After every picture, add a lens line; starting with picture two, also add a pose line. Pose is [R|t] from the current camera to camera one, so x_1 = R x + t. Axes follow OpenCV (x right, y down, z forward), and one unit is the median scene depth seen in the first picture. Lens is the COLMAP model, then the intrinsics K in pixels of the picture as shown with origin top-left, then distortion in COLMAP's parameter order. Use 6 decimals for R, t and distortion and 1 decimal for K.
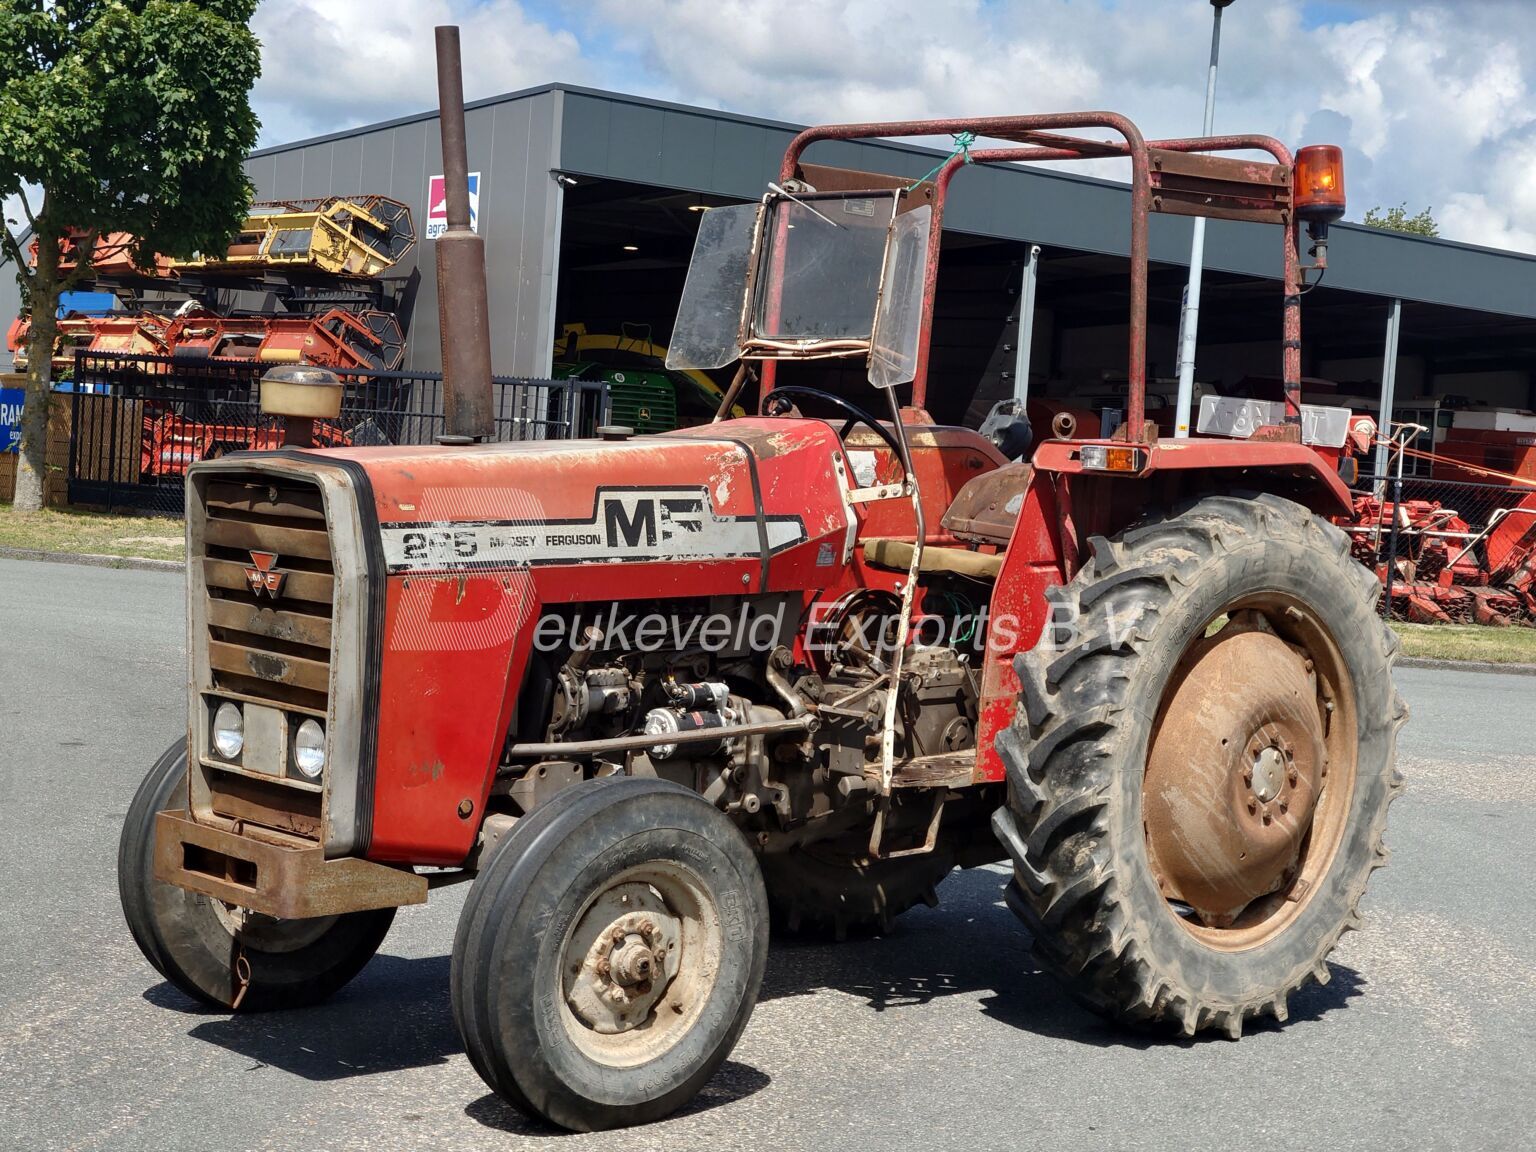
lens RADIAL K [[2686.9, 0, 768.0], [0, 2686.9, 576.0], [0, 0, 1]] dist [-0.408719, 0.013258]
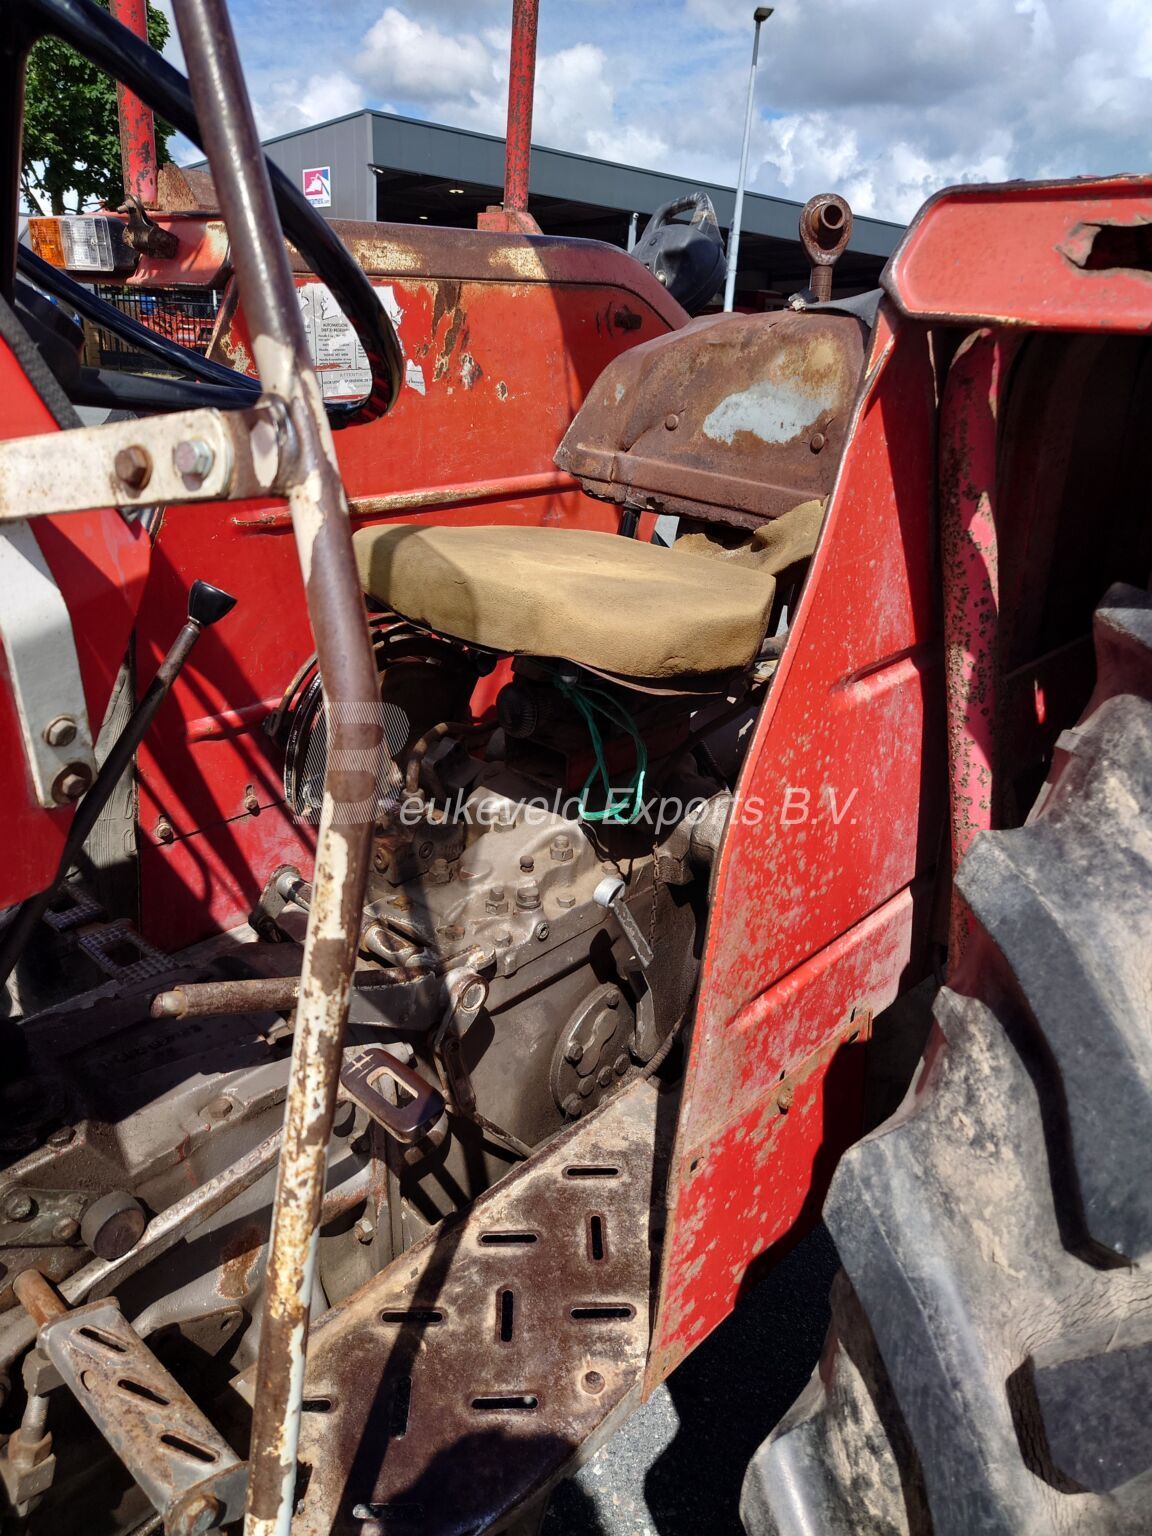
lens RADIAL K [[1094.6, 0, 598.6], [0, 1094.6, 767.4], [0, 0, 1]] dist [-0.025616, -0.002553]
pose [[0.997280, -0.031424, 0.066677, 0.058127], [0.007968, 0.945231, 0.326304, -0.030591], [-0.073279, -0.324885, 0.942910, 0.810762]]
